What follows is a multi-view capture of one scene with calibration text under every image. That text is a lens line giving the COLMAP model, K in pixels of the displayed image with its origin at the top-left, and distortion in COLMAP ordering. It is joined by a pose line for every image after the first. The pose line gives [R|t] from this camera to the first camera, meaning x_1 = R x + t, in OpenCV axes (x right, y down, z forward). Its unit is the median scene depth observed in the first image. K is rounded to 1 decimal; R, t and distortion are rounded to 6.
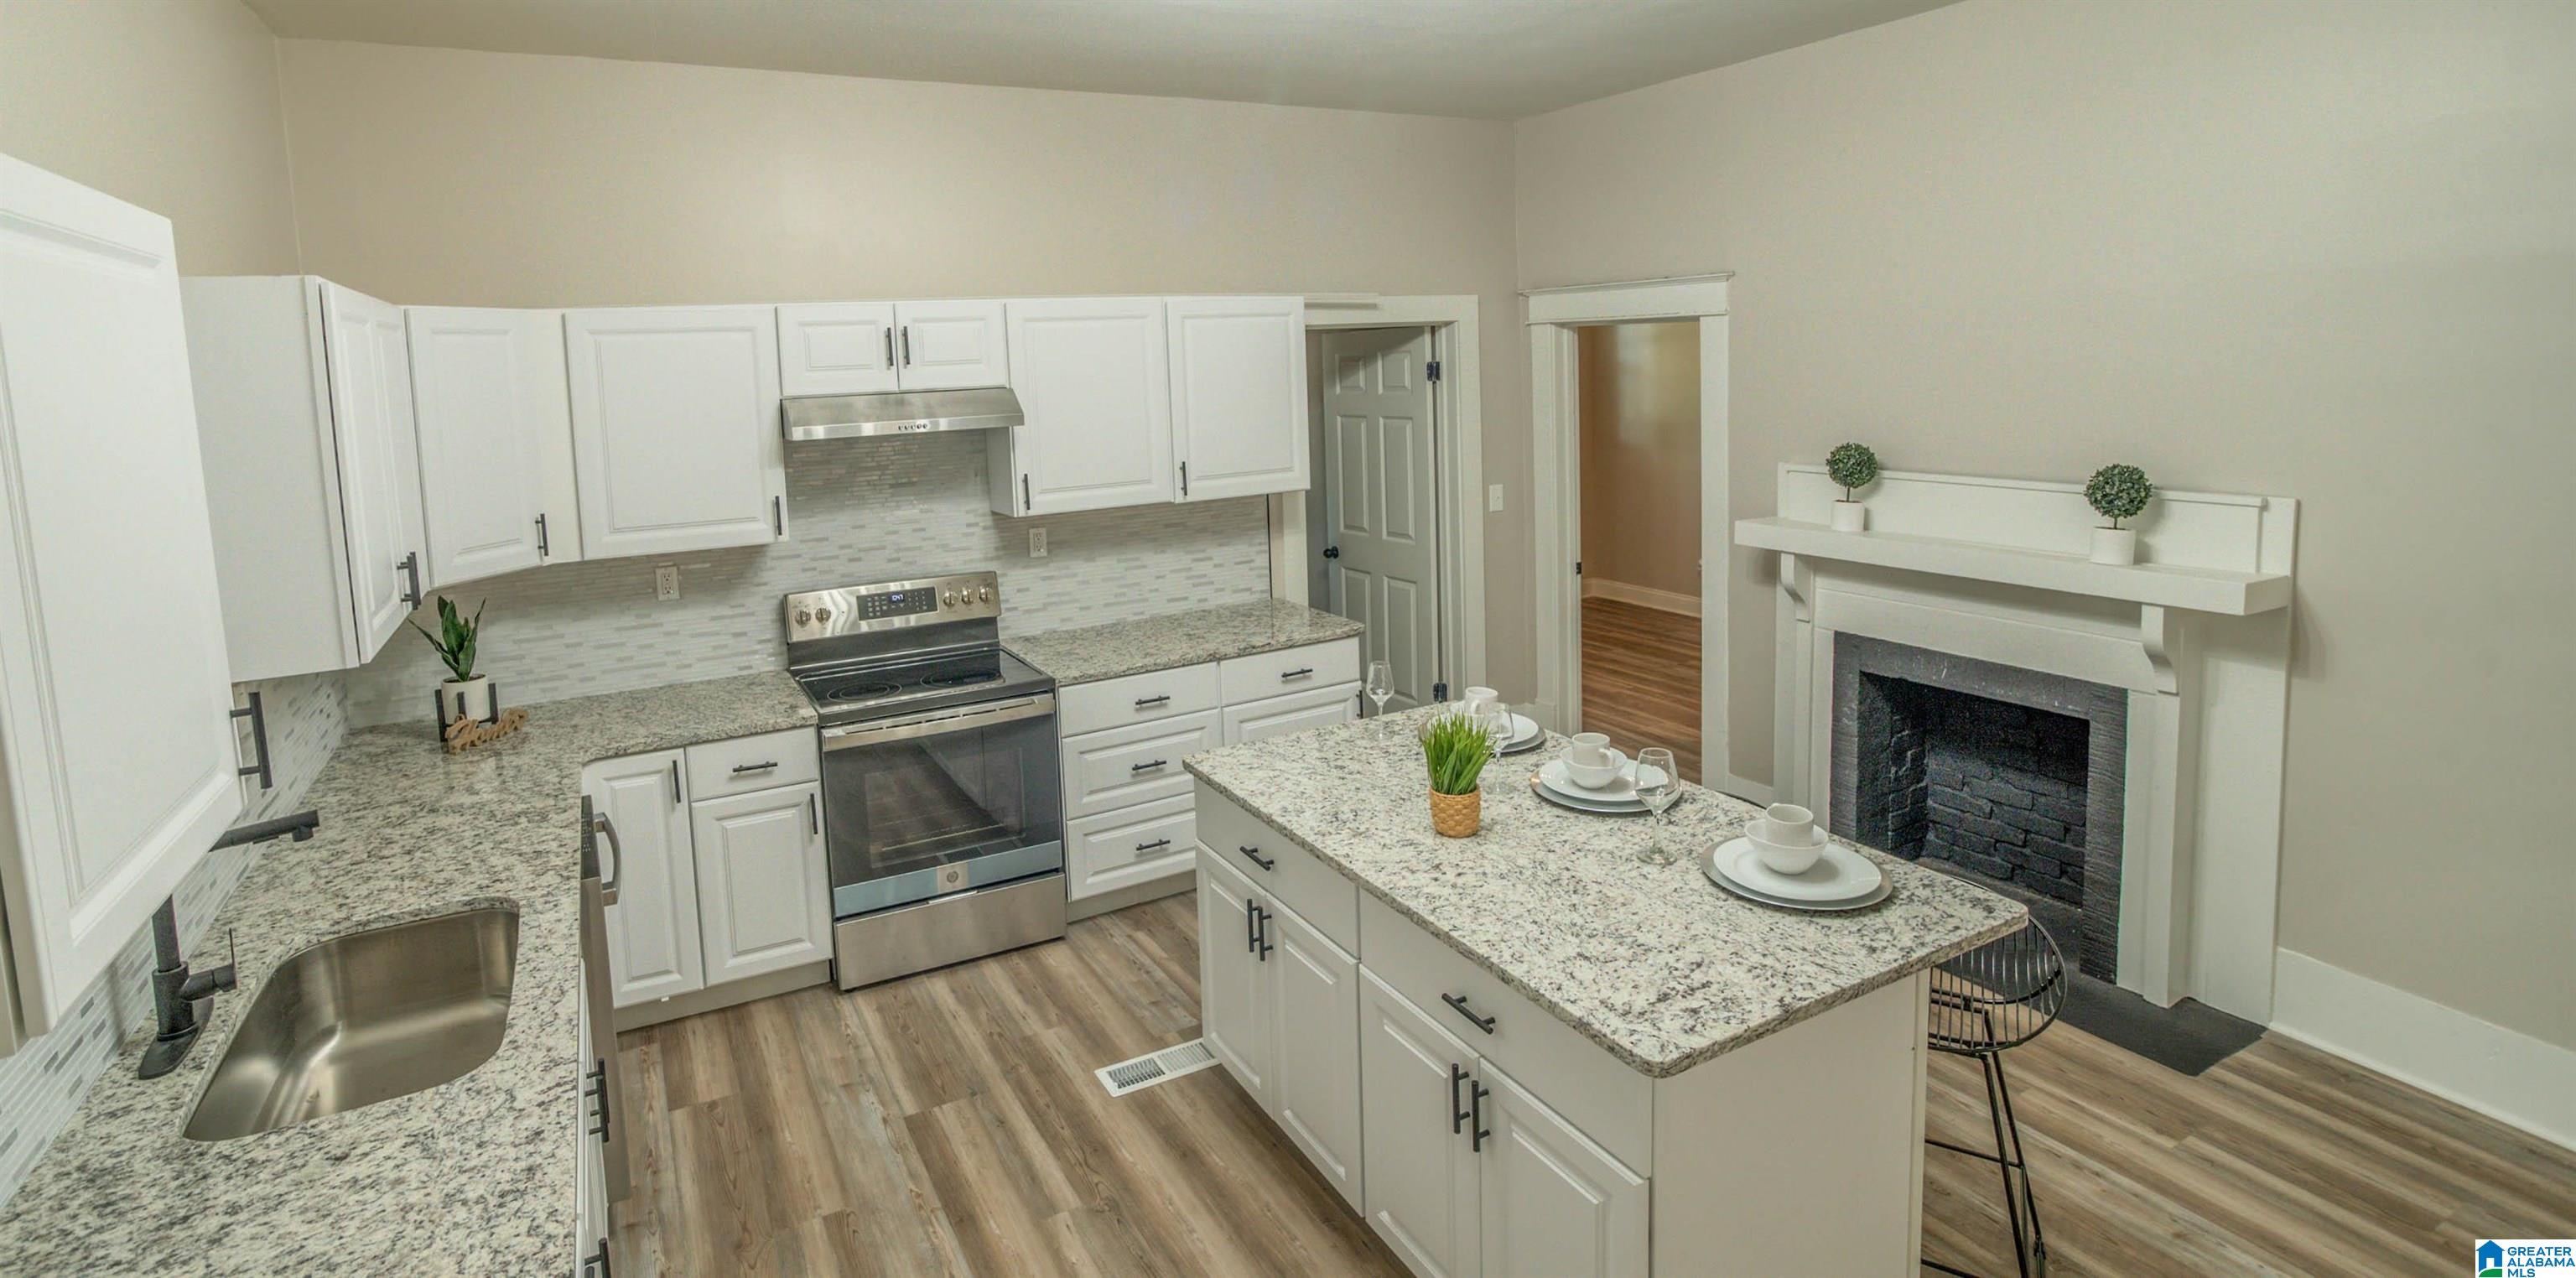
lens RADIAL K [[1219.2, 0, 1181.1], [0, 1219.2, 500.1], [0, 0, 1]] dist [-0.023509, 0.005913]
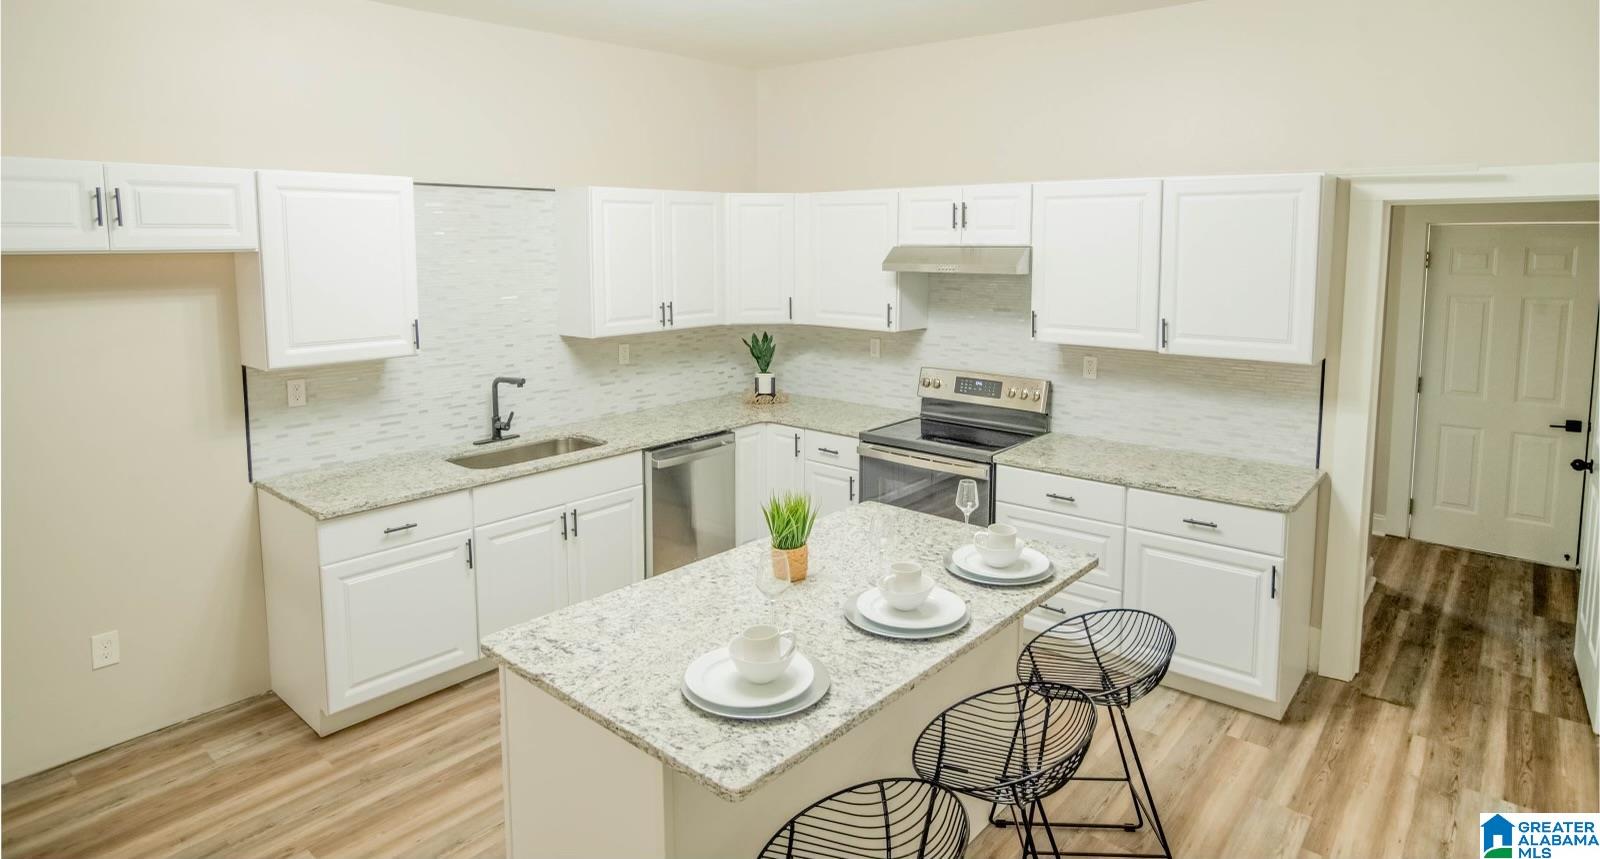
lens RADIAL K [[889.1, 0, 790.8], [0, 889.1, 339.9], [0, 0, 1]] dist [-0.030717, 0.001014]
pose [[0.385560, 0.143147, -0.911511, 0.722302], [-0.120575, 0.987238, 0.104037, -0.063541], [0.914771, 0.069793, 0.397899, 0.382942]]
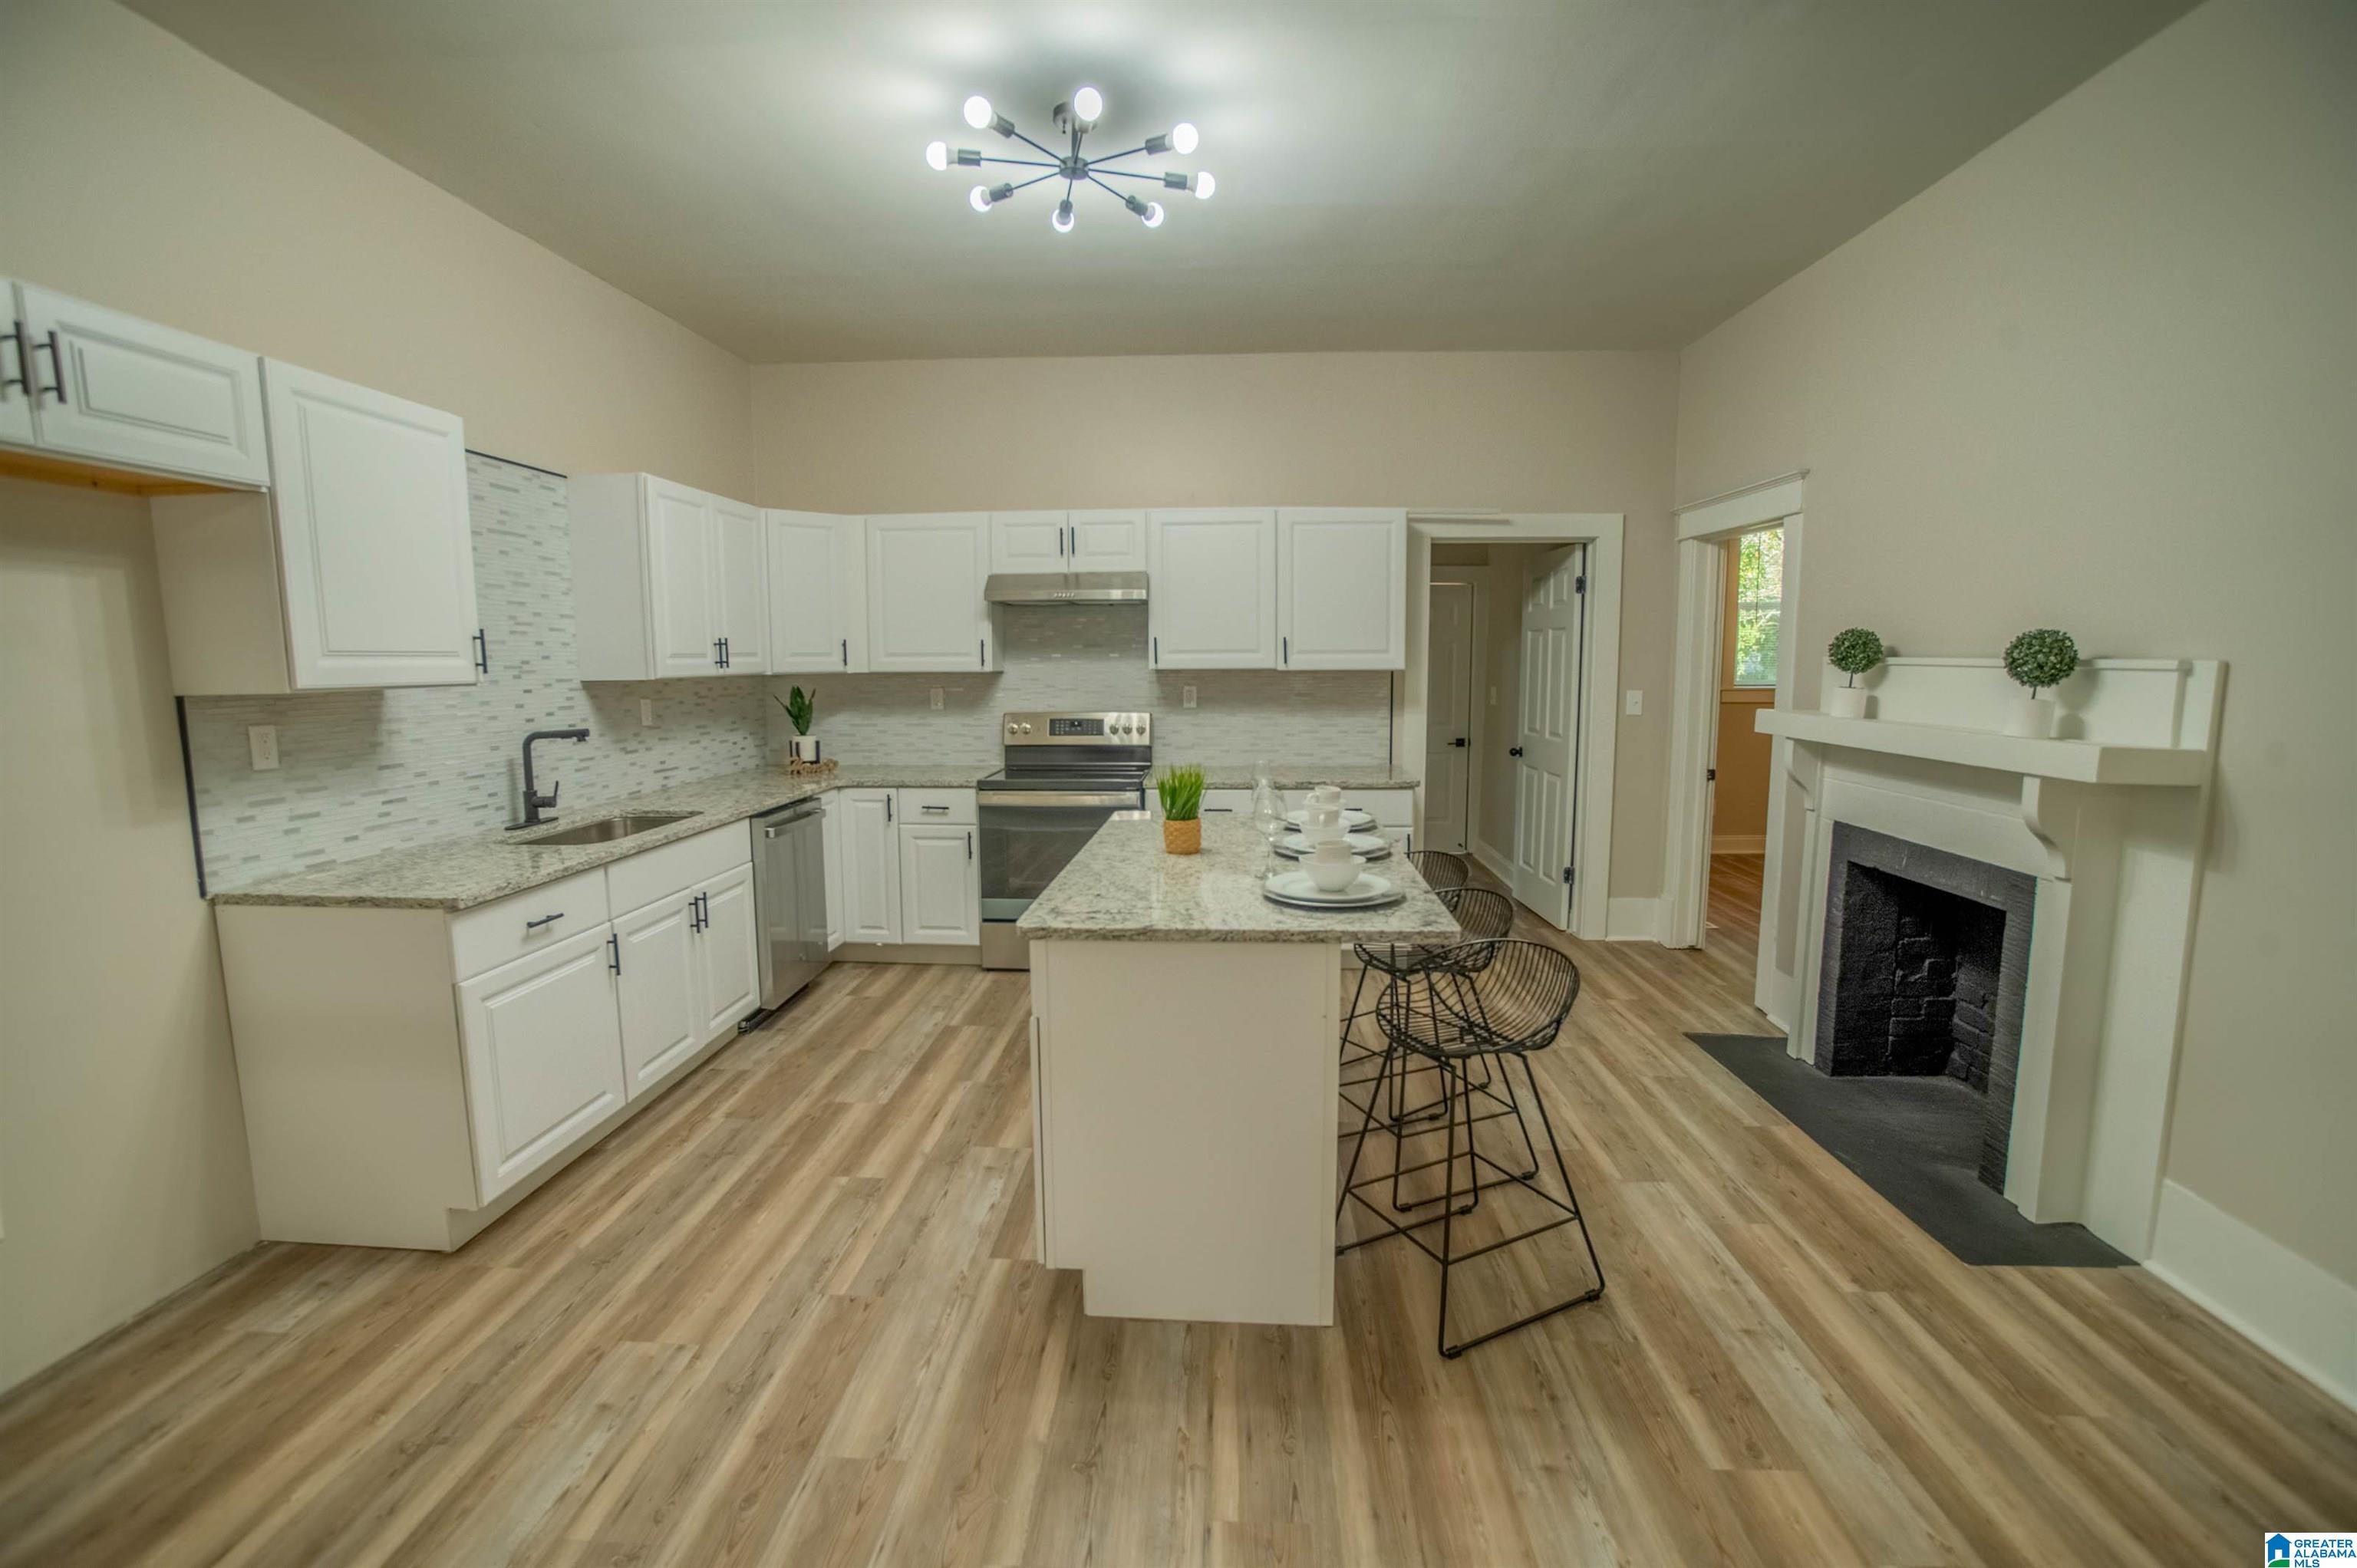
lens RADIAL K [[1029.4, 0, 1162.7], [0, 1029.4, 801.8], [0, 0, 1]] dist [-0.038810, 0.008447]
pose [[0.863365, 0.106975, -0.493110, 0.500841], [-0.089090, 0.994233, 0.059704, 0.097930], [0.496652, -0.007616, 0.867916, 0.000877]]
